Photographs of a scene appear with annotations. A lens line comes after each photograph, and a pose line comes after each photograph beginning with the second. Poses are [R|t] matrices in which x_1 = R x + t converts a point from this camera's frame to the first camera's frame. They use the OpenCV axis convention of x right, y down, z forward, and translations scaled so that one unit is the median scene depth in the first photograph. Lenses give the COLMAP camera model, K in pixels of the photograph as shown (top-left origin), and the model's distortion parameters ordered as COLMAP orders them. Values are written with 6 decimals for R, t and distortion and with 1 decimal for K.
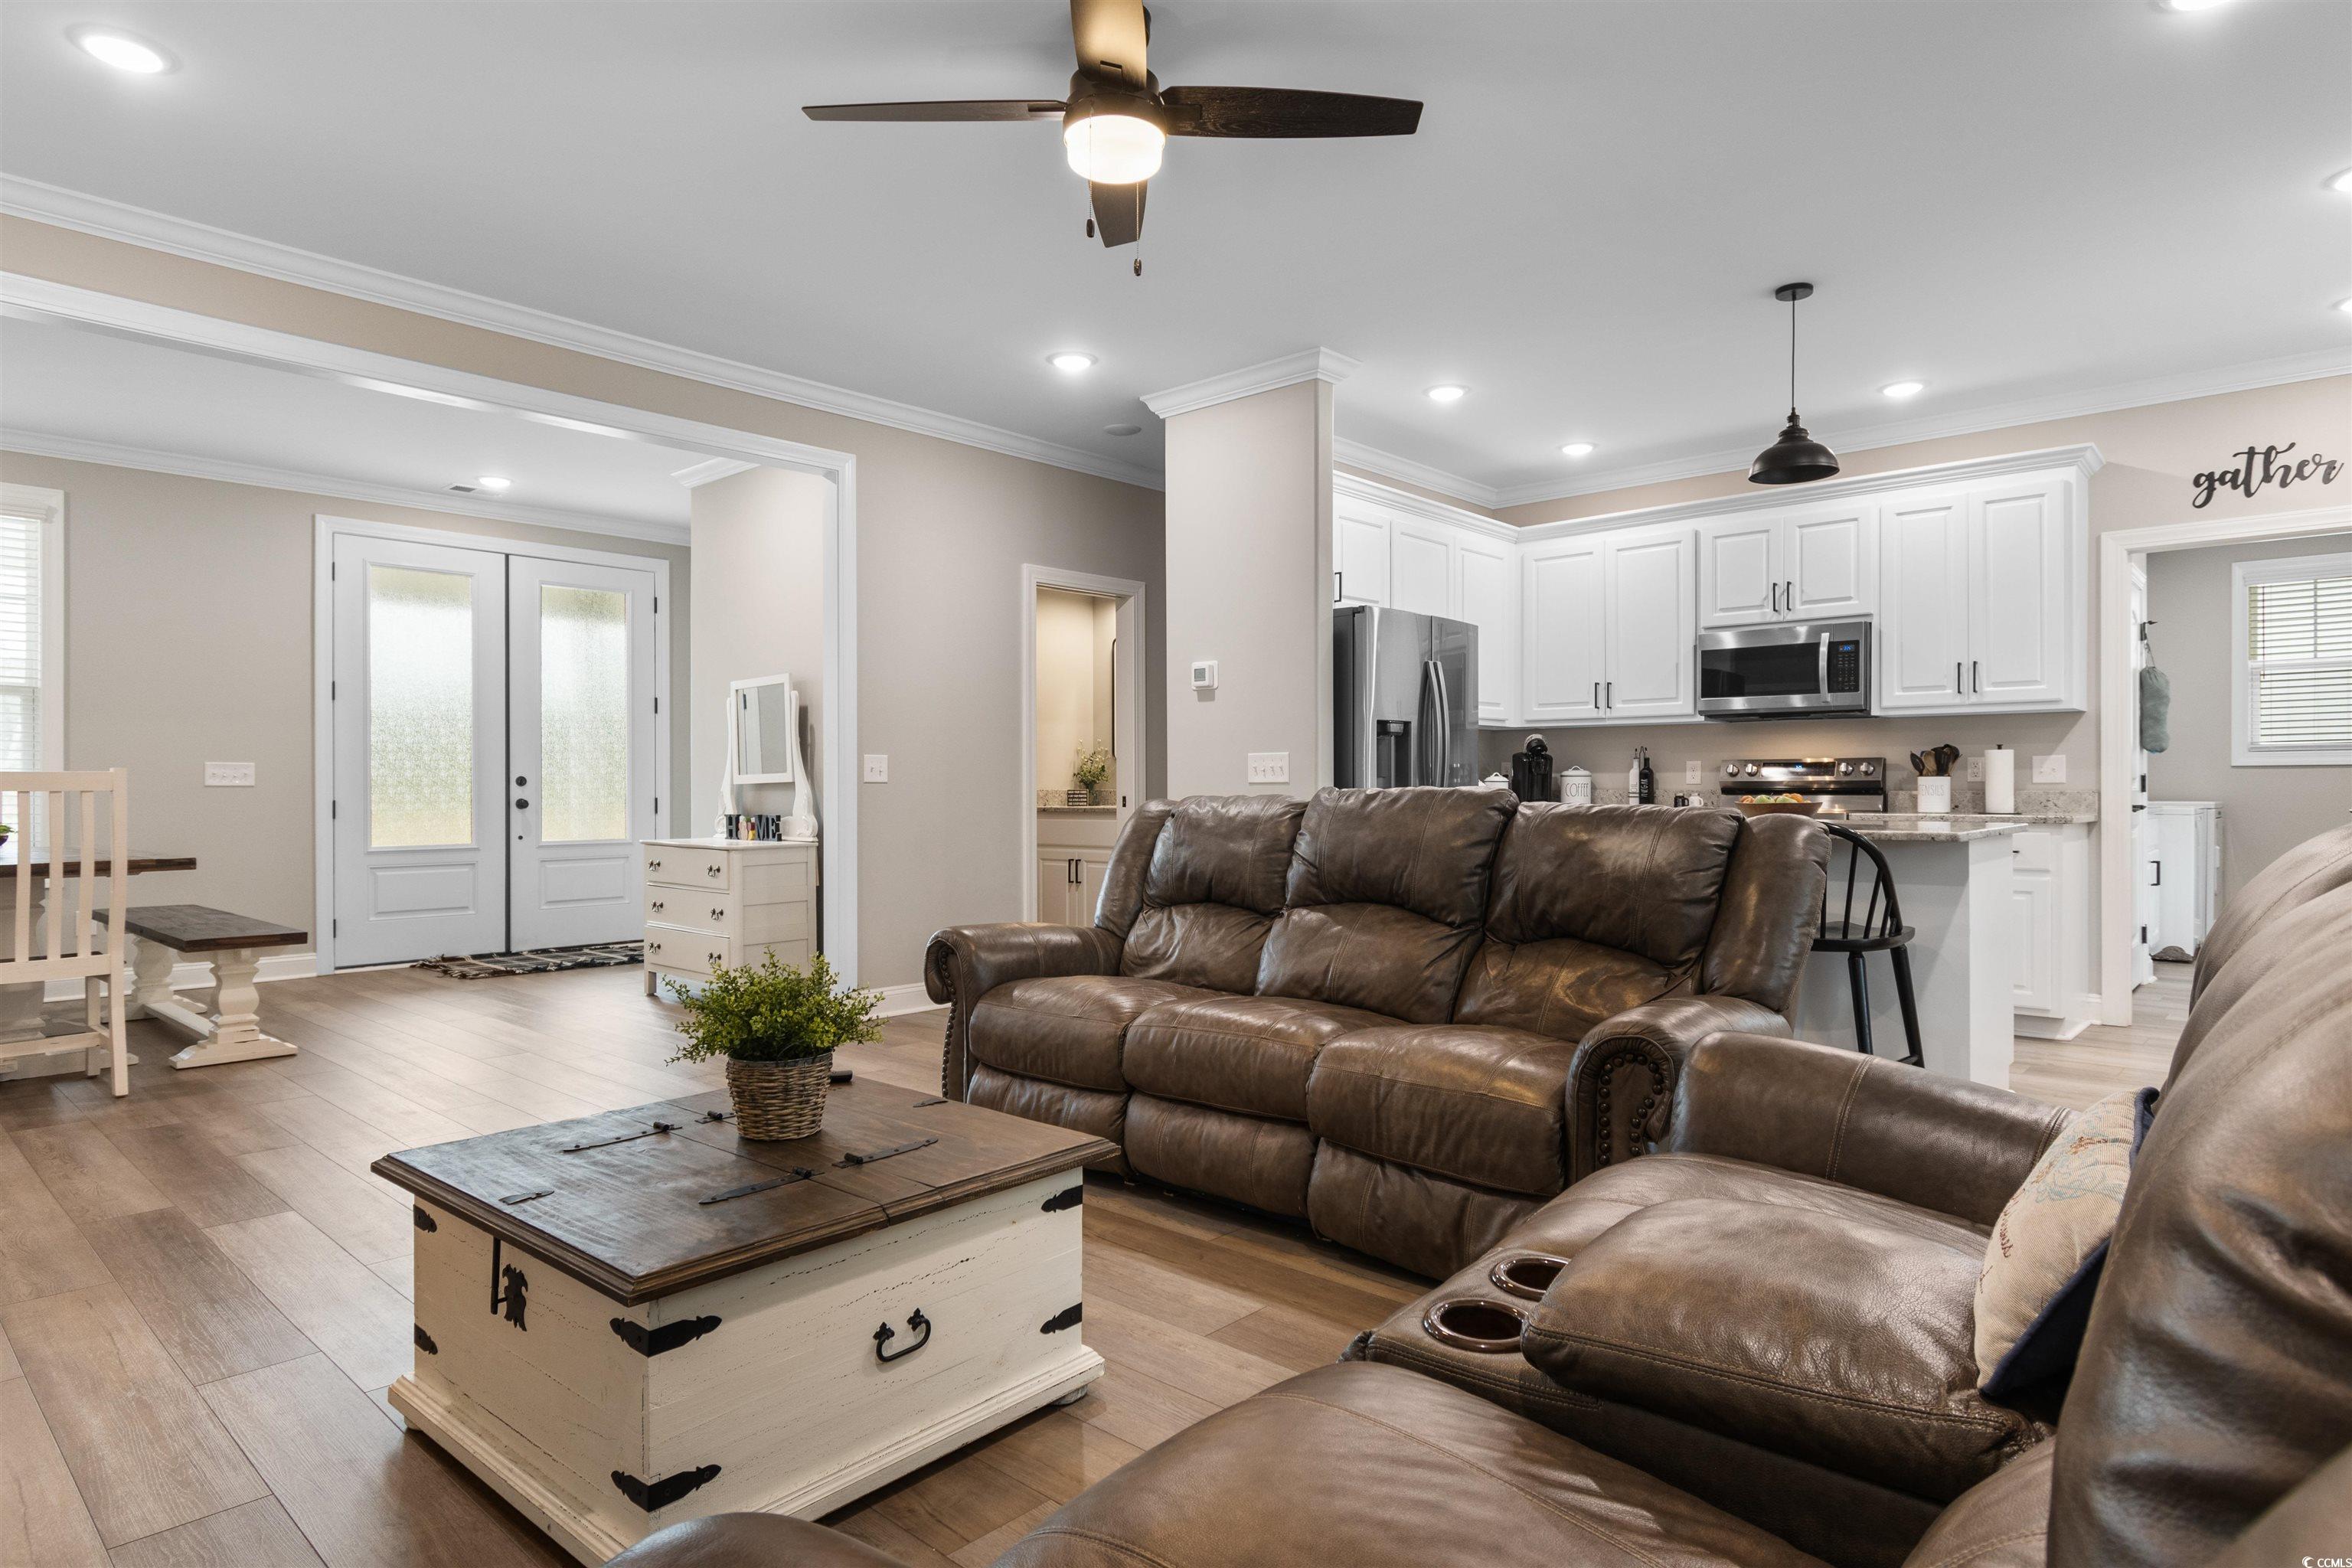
lens RADIAL K [[1307.8, 0, 1175.4], [0, 1307.8, 788.9], [0, 0, 1]] dist [0.002560, -0.001697]
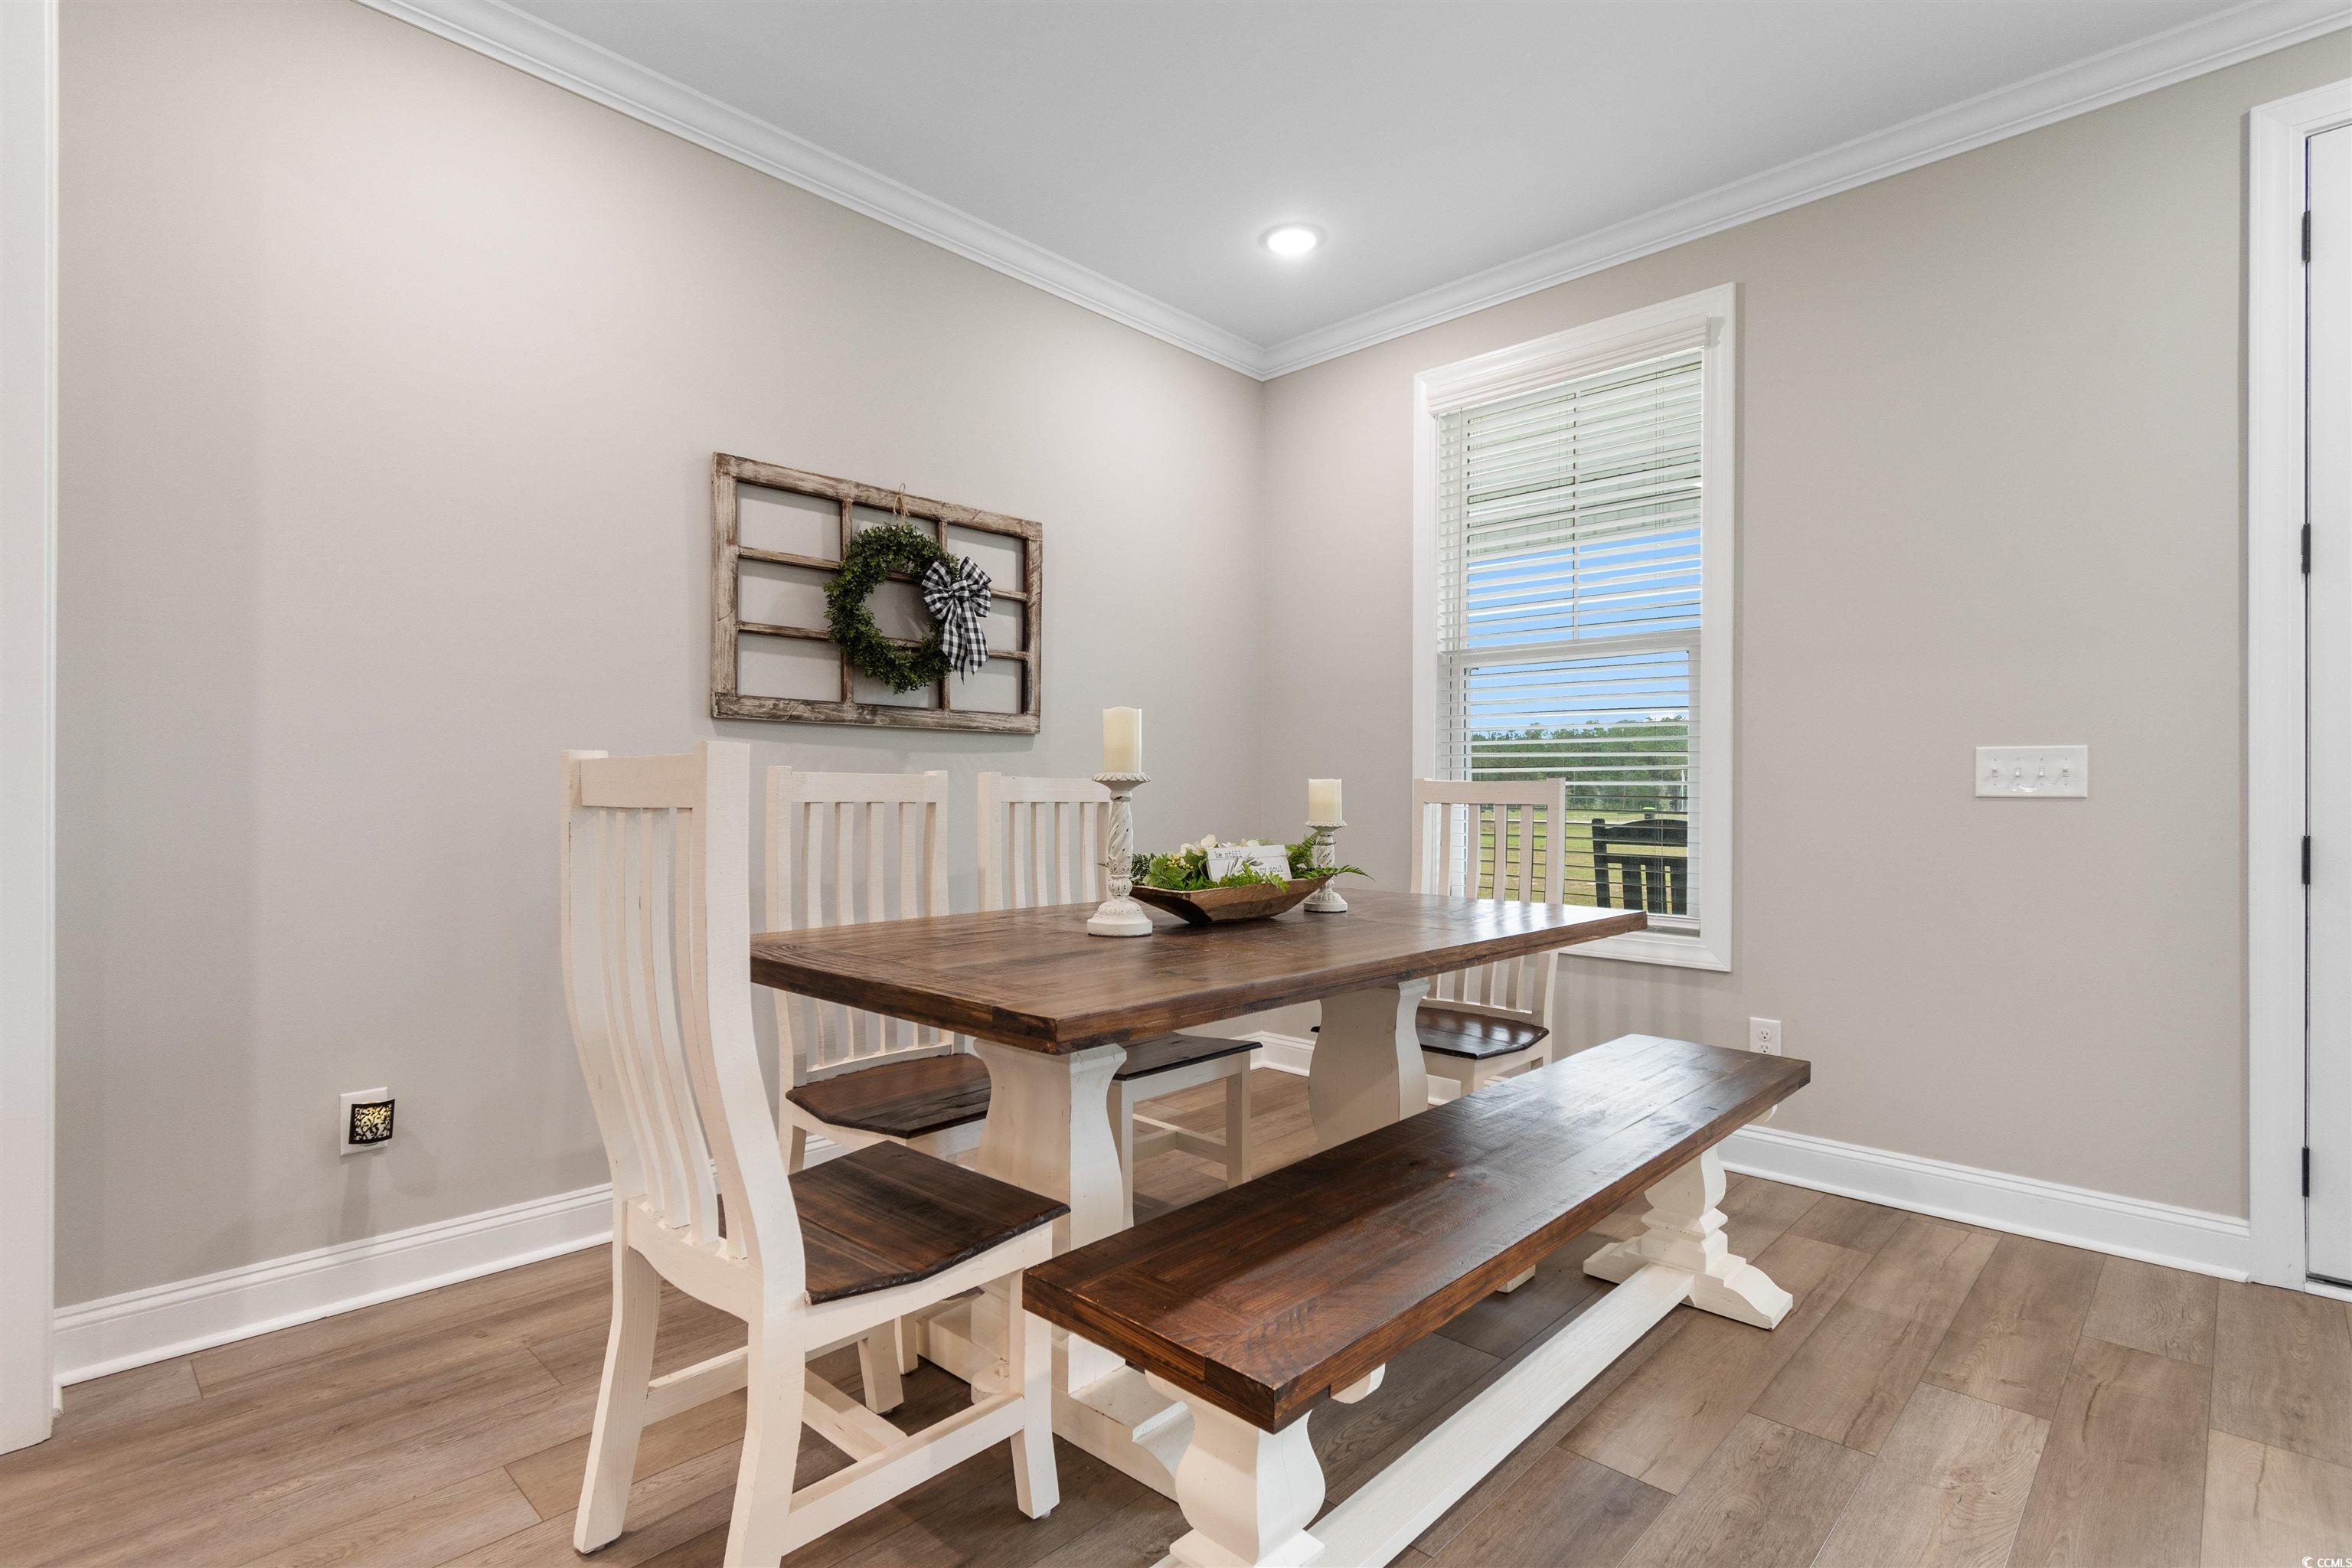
lens RADIAL K [[1115.2, 0, 1188.2], [0, 1115.2, 800.8], [0, 0, 1]] dist [0.001090, -0.000123]
pose [[-0.014942, 0.007565, -0.999860, -0.383494], [-0.006405, 0.999950, 0.007662, -0.002522], [0.999868, 0.006518, -0.014893, 0.829702]]
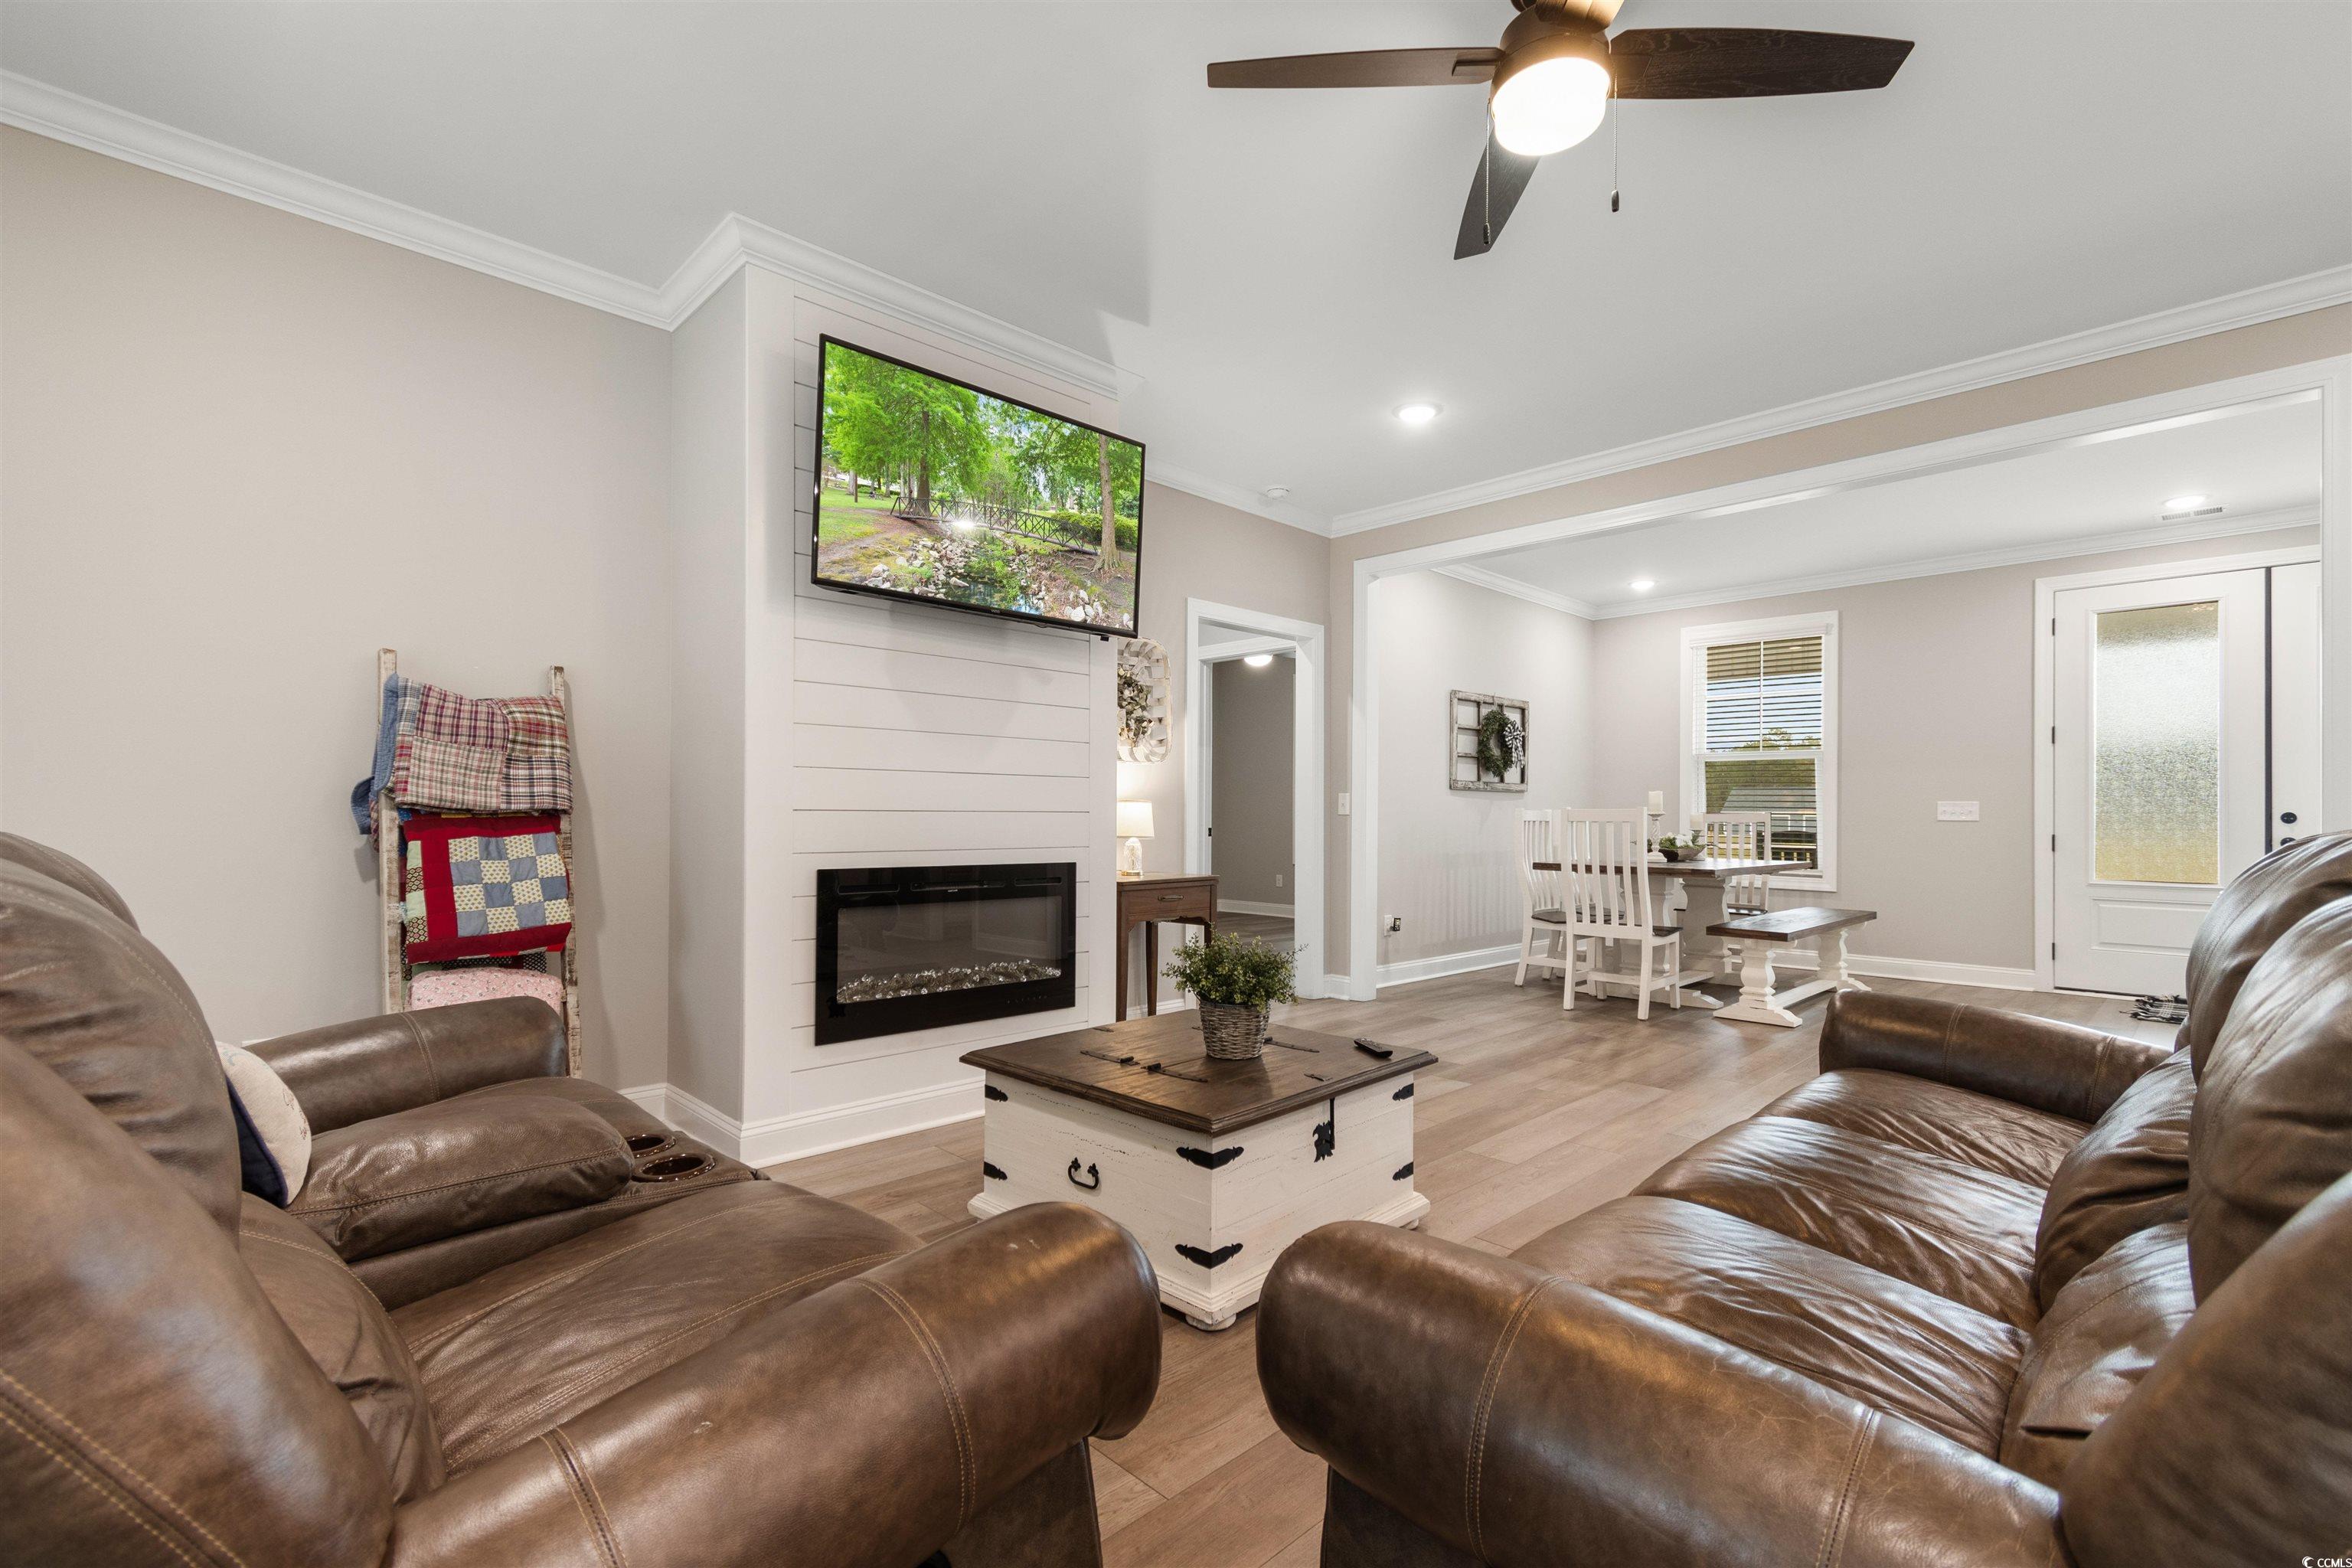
lens RADIAL K [[1041.0, 0, 1183.0], [0, 1041.0, 804.6], [0, 0, 1]] dist [0.000350, -0.000706]
pose [[-0.052753, -0.009275, -0.998565, 0.330943], [-0.009869, 0.999913, -0.008766, -0.002097], [0.998559, 0.009393, -0.052840, 0.385597]]
